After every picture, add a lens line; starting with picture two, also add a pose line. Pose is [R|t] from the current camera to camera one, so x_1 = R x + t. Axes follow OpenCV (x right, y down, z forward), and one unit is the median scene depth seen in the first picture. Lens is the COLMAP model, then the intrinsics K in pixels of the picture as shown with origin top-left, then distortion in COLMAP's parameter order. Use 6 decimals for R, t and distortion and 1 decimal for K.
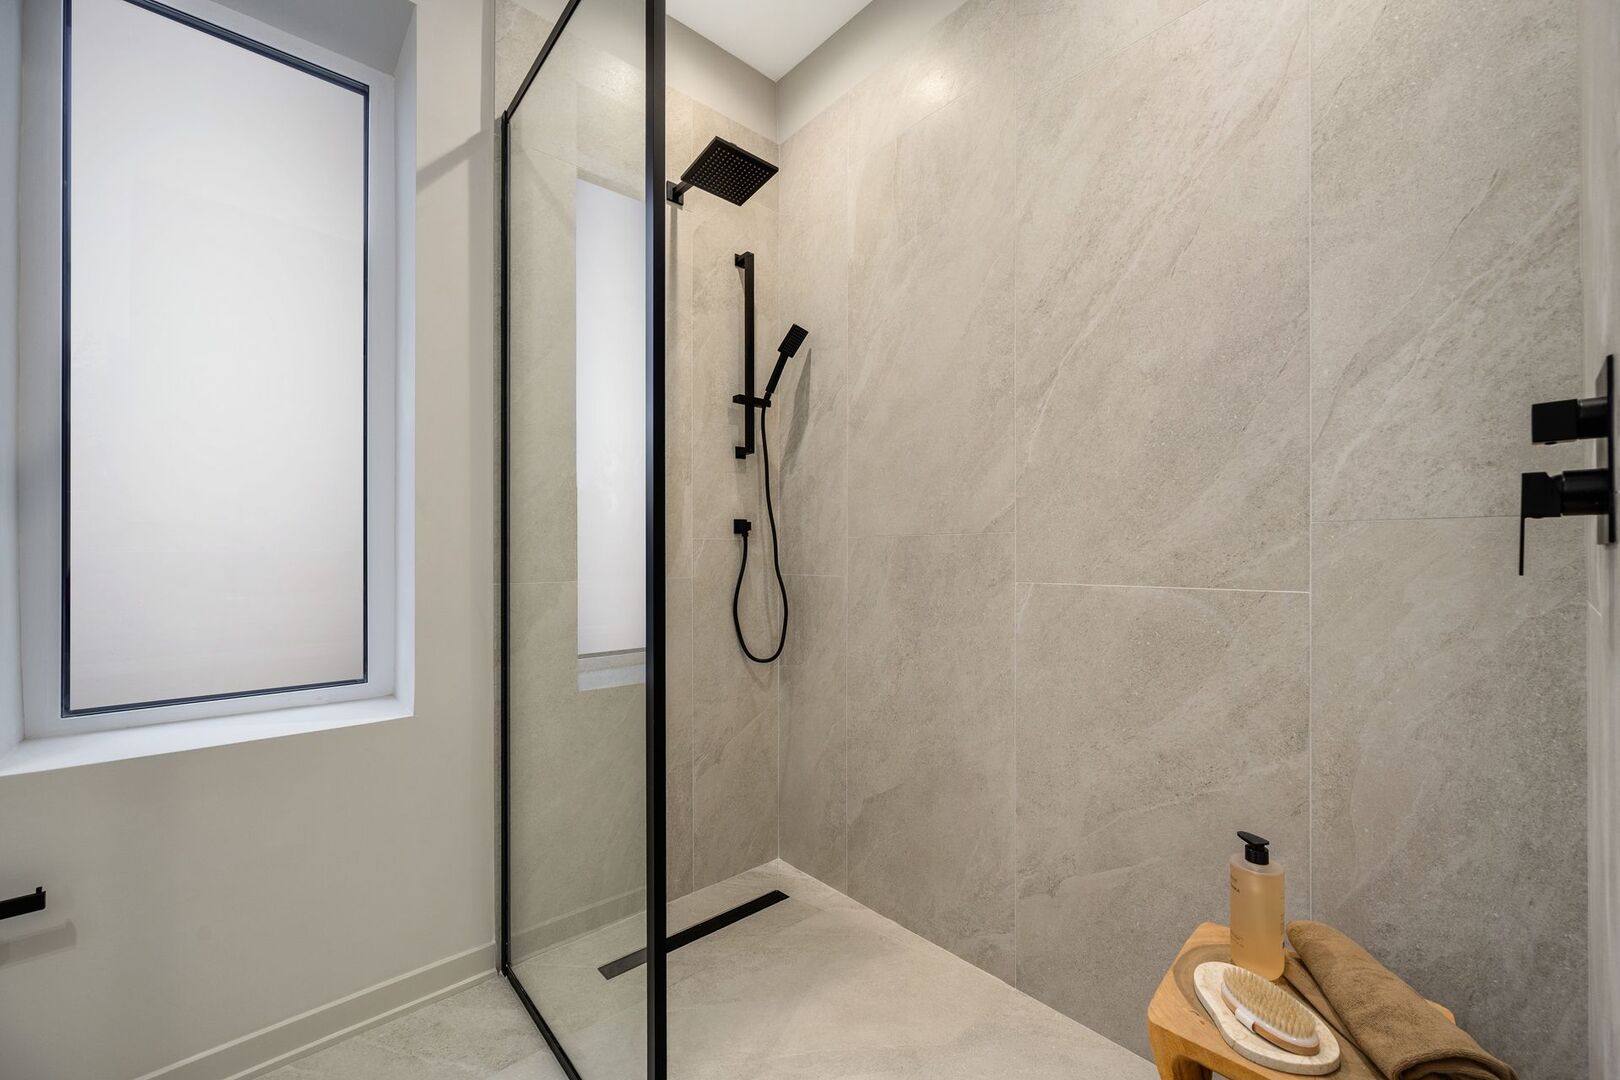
lens RADIAL K [[628.4, 0, 803.9], [0, 628.4, 545.7], [0, 0, 1]] dist [-0.000978, 0.001008]
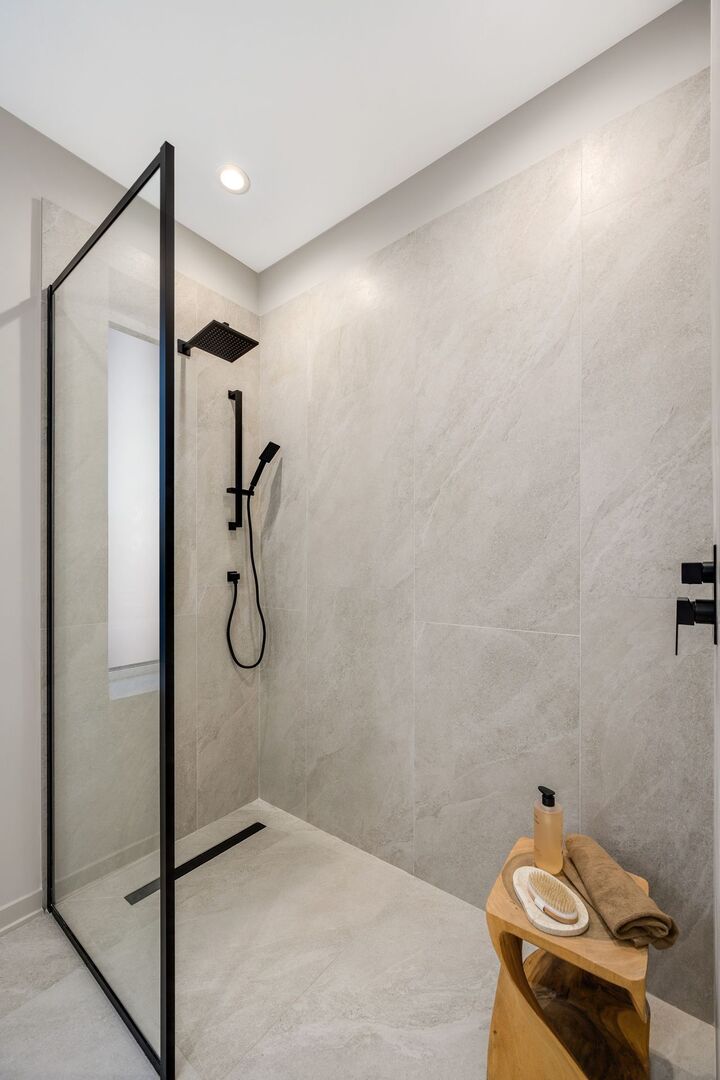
lens RADIAL K [[433.8, 0, 360.0], [0, 433.8, 540.0], [0, 0, 1]] dist [-0.000208, -0.000074]
pose [[0.984840, 0.004261, 0.173415, 0.017441], [-0.005404, 0.999967, 0.006121, -0.144475], [-0.173383, -0.006966, 0.984830, -0.031204]]
